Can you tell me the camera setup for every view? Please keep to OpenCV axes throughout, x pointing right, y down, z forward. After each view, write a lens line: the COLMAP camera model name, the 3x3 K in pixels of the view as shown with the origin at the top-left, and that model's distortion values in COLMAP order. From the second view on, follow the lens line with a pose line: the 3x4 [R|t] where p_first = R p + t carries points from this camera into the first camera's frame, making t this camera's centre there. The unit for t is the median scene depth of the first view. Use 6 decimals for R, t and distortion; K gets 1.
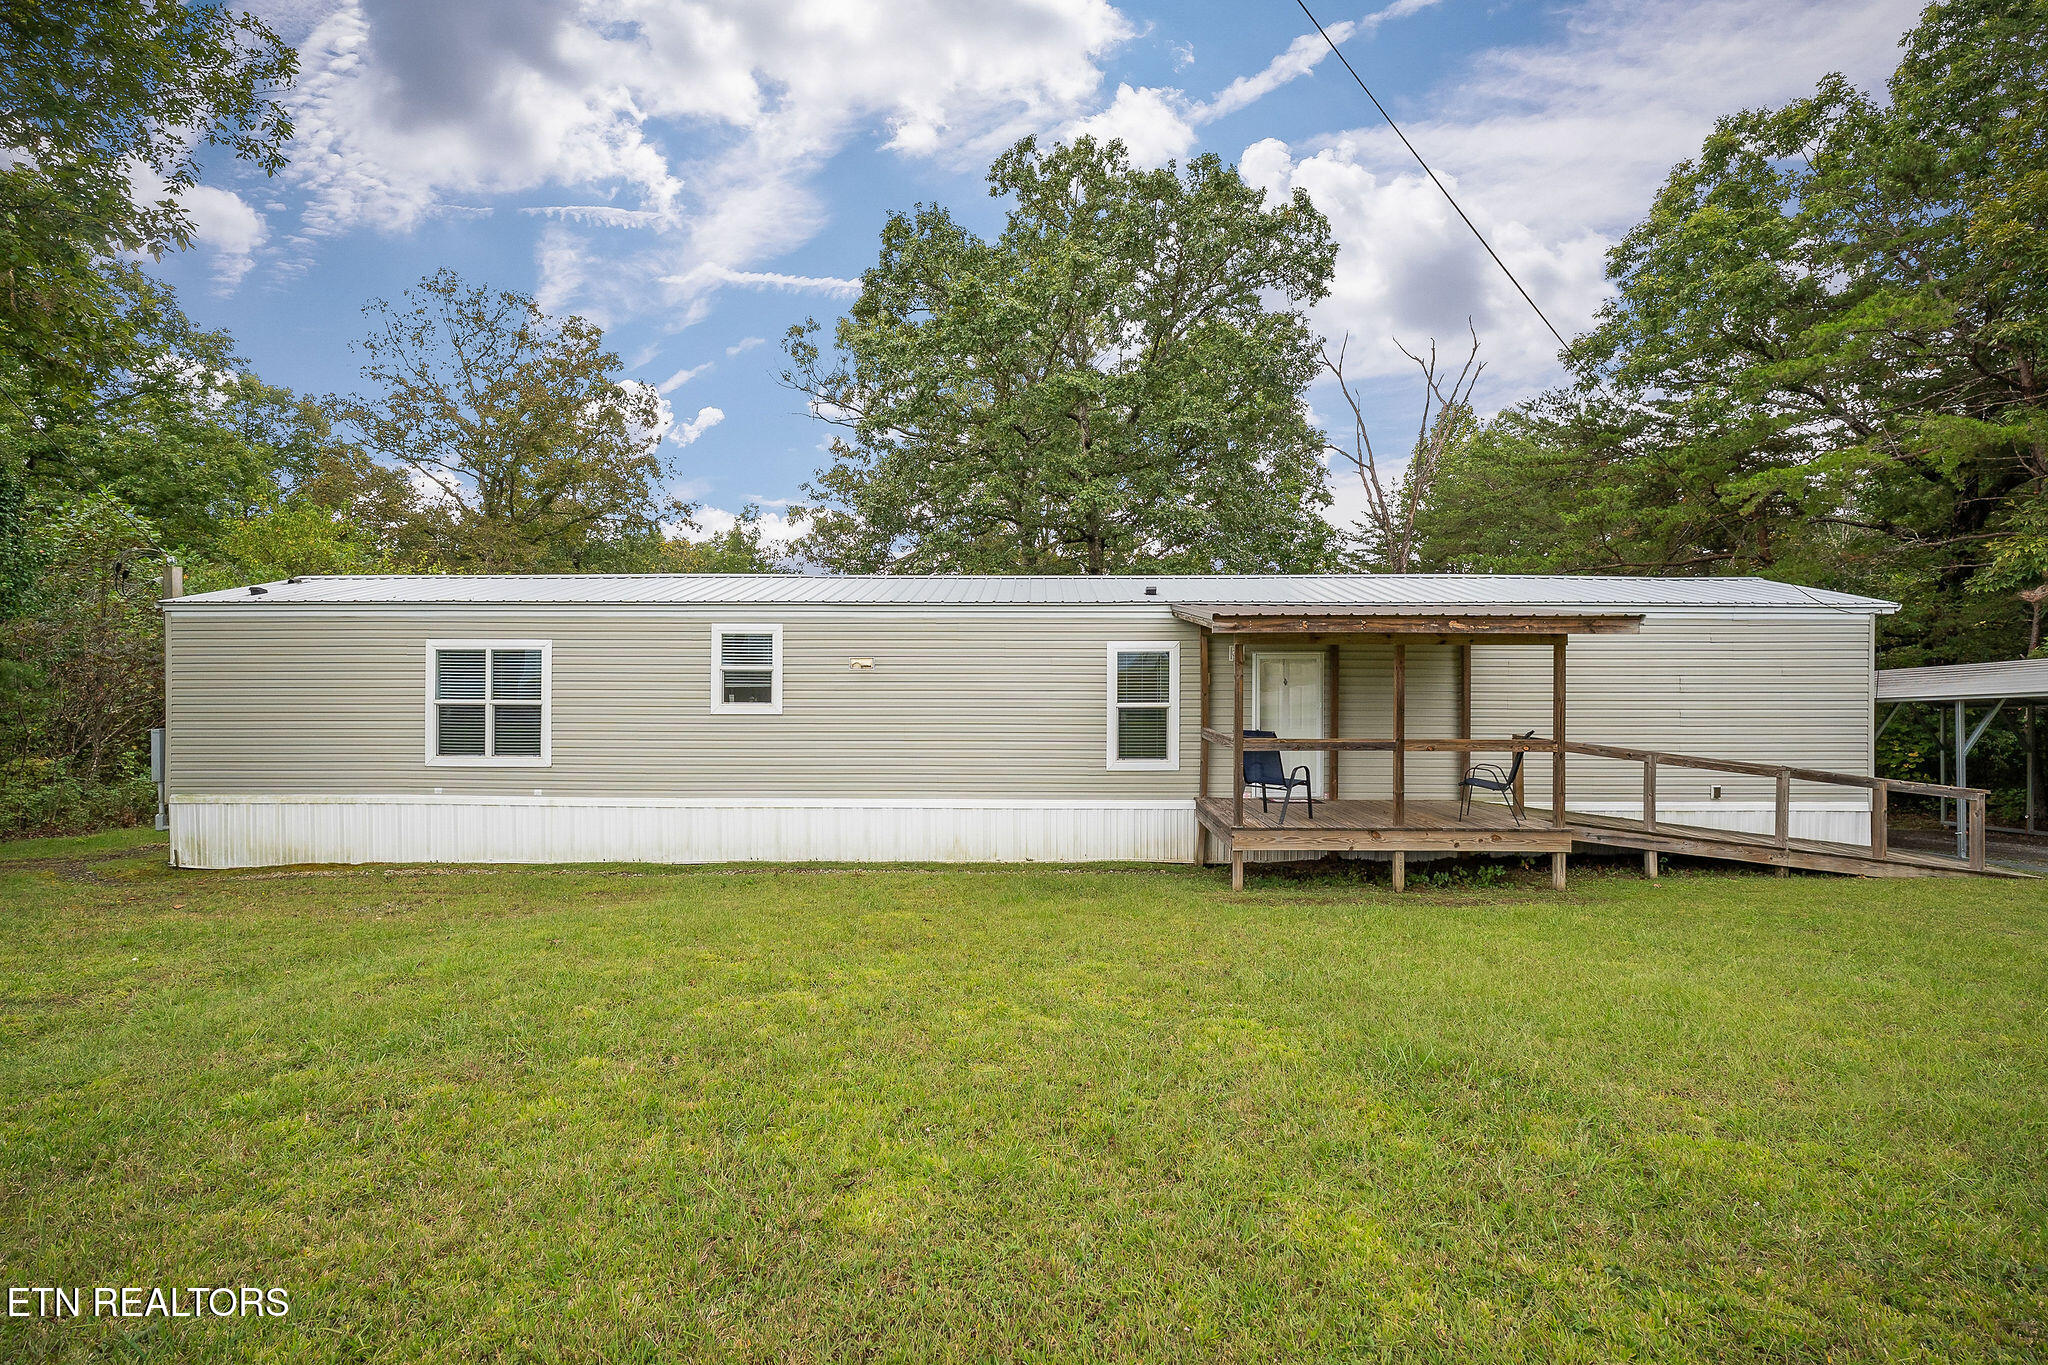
lens RADIAL K [[909.1, 0, 1023.7], [0, 909.1, 681.0], [0, 0, 1]] dist [-0.004159, -0.000259]
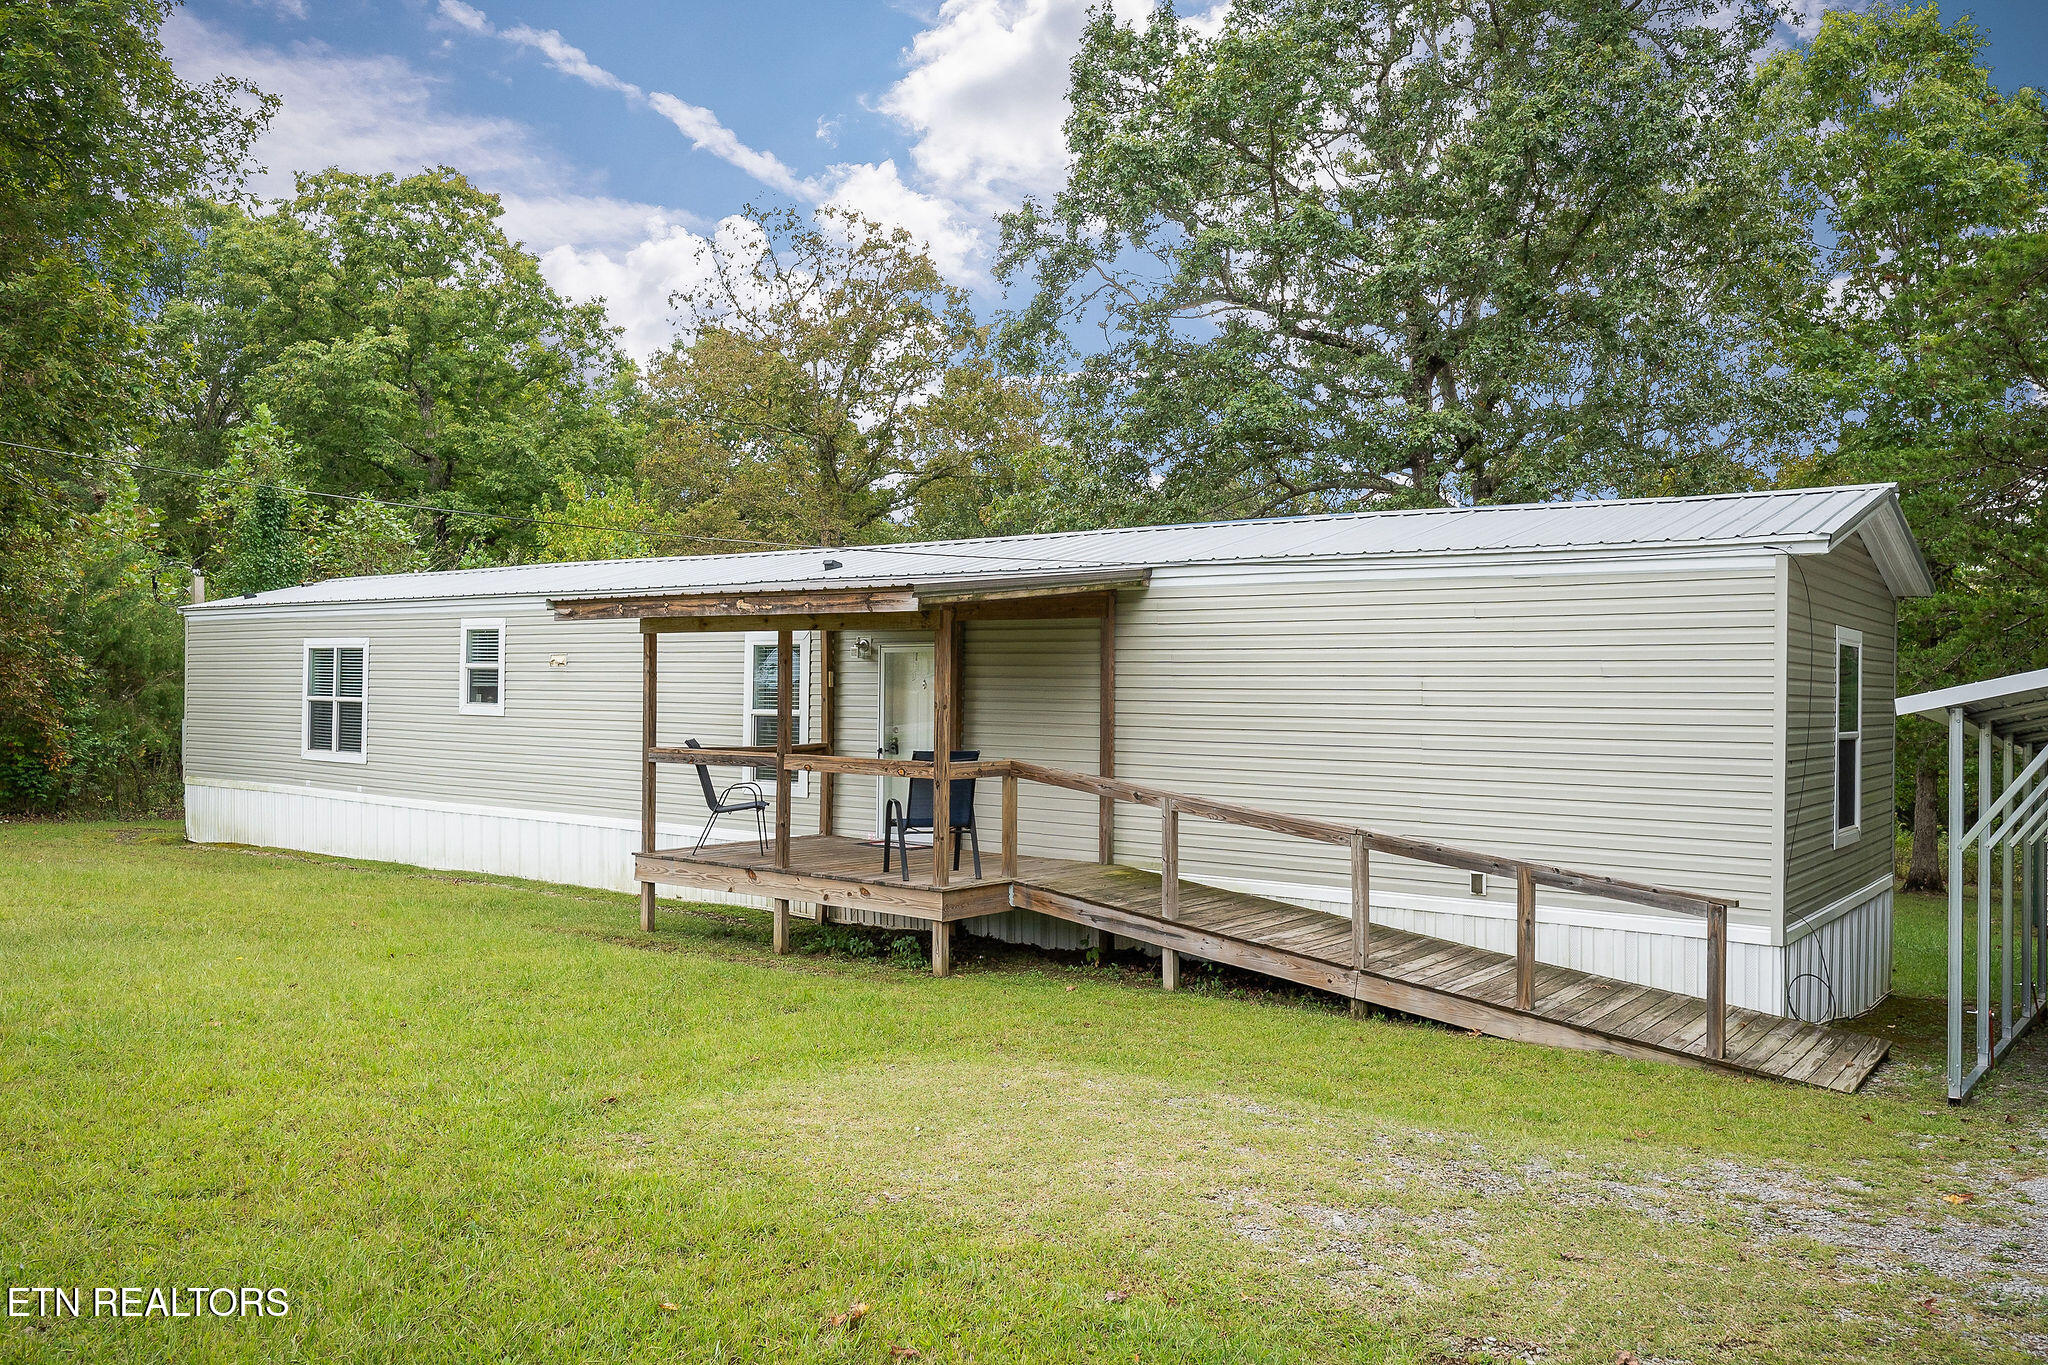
lens RADIAL K [[1541.8, 0, 1021.0], [0, 1541.8, 679.1], [0, 0, 1]] dist [-0.004204, -0.002400]
pose [[0.804299, 0.003916, -0.594212, 1.095951], [-0.014216, 0.999819, -0.012654, 0.011751], [0.594055, 0.018624, 0.804209, 0.056725]]
